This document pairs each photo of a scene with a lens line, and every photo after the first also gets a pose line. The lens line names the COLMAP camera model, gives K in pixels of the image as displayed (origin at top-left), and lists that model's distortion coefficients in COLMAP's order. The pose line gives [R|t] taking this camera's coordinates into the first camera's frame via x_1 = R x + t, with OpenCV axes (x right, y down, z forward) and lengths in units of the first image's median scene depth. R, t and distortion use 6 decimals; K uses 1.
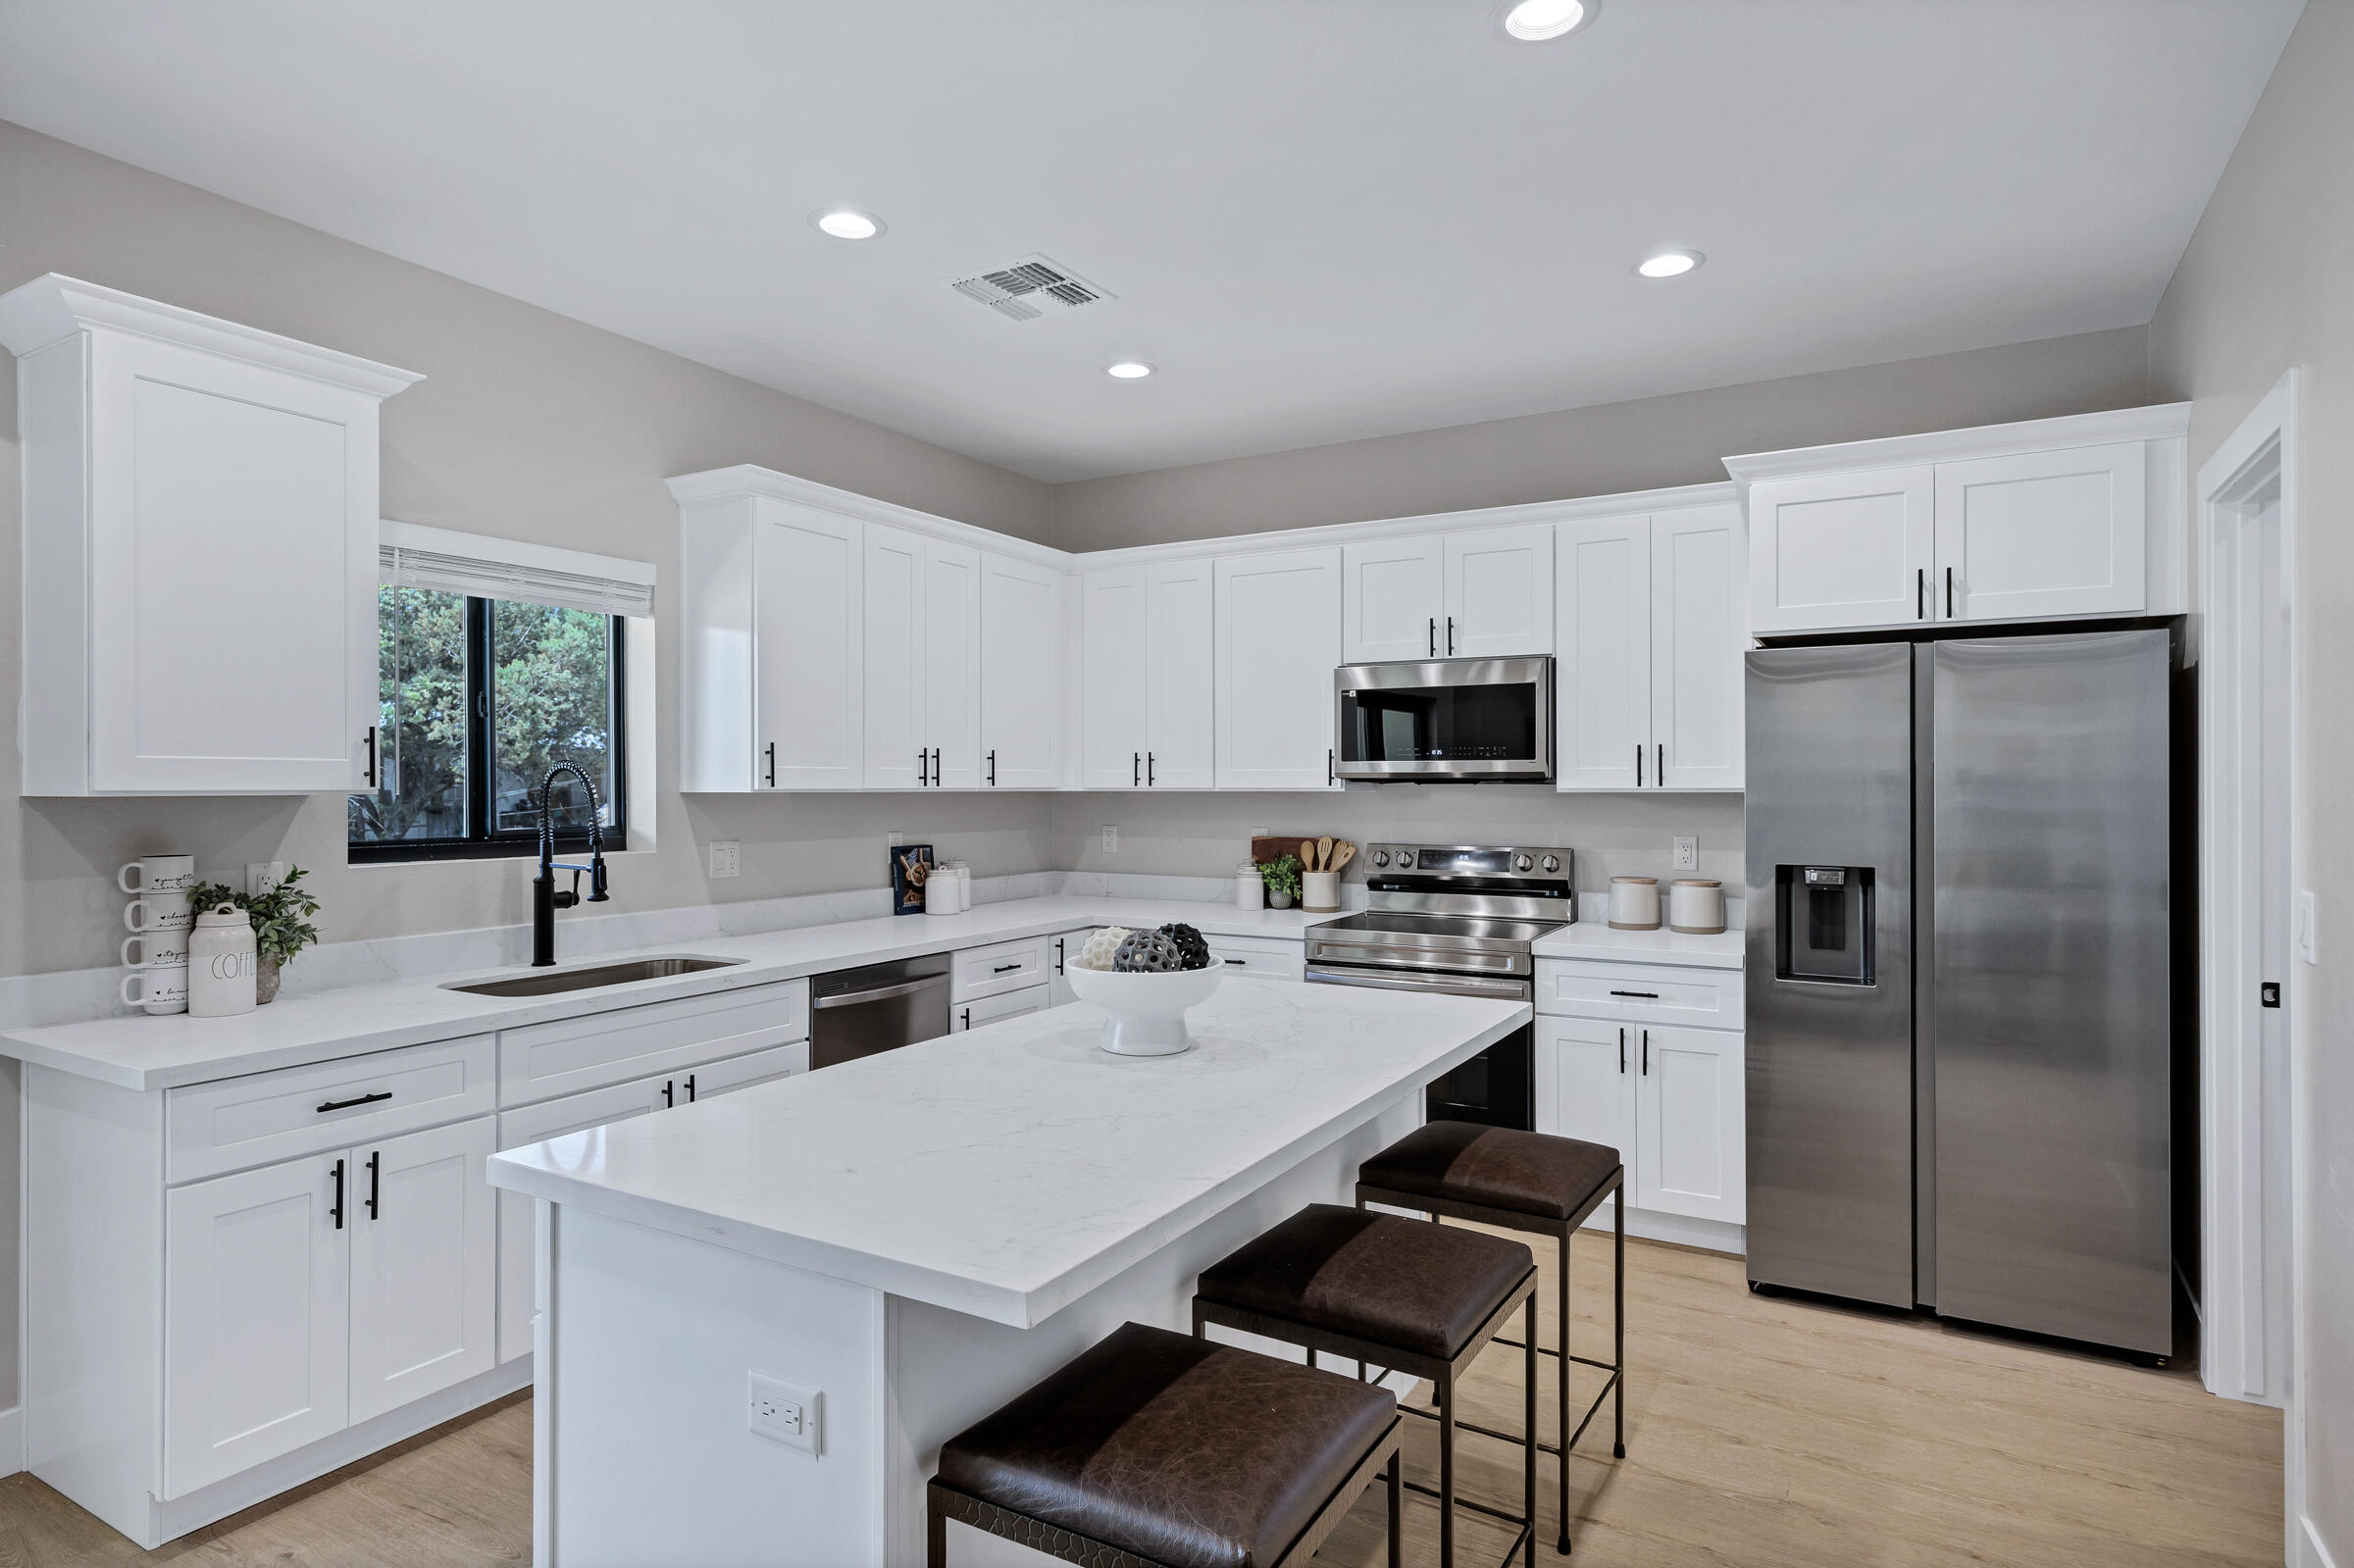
lens RADIAL K [[1265.2, 0, 1177.0], [0, 1265.2, 784.0], [0, 0, 1]] dist [0.003554, 0.000948]
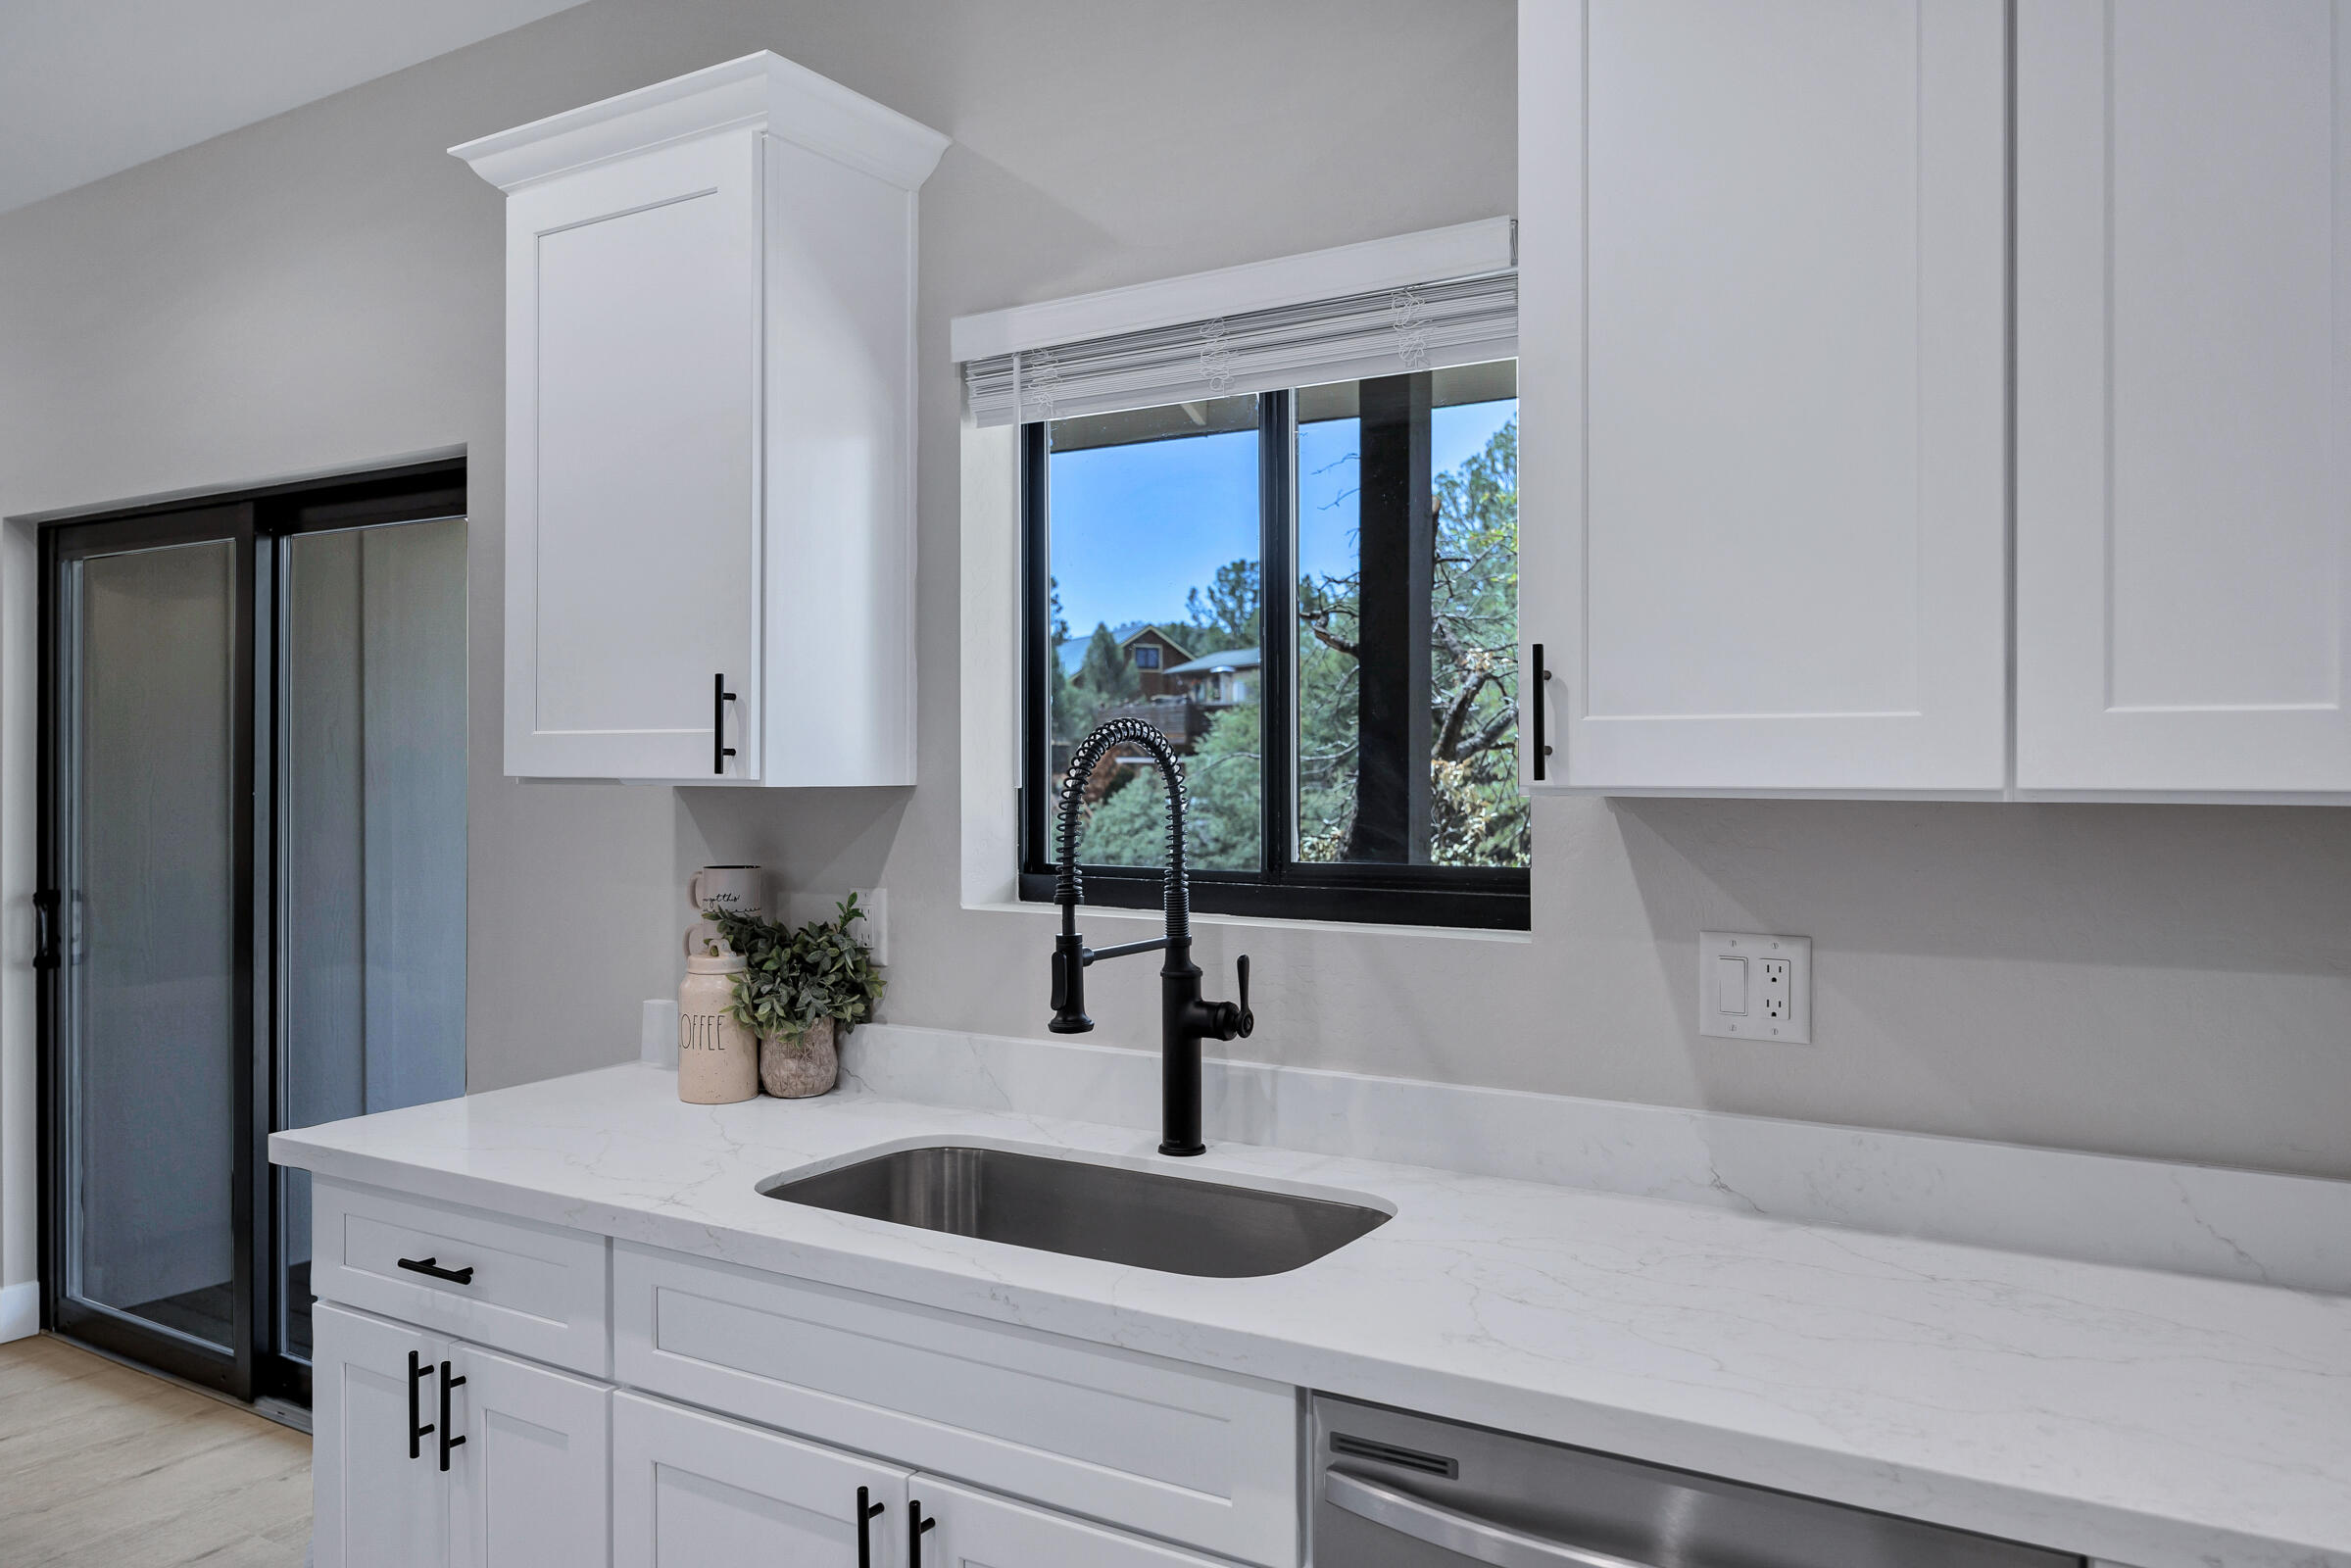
lens RADIAL K [[1642.4, 0, 1176.0], [0, 1642.4, 753.5], [0, 0, 1]] dist [0.003697, 0.000243]
pose [[-0.017128, -0.004128, -0.999845, 0.092326], [-0.001074, 0.999991, -0.004110, -0.002676], [0.999853, 0.001003, -0.017132, 0.809048]]
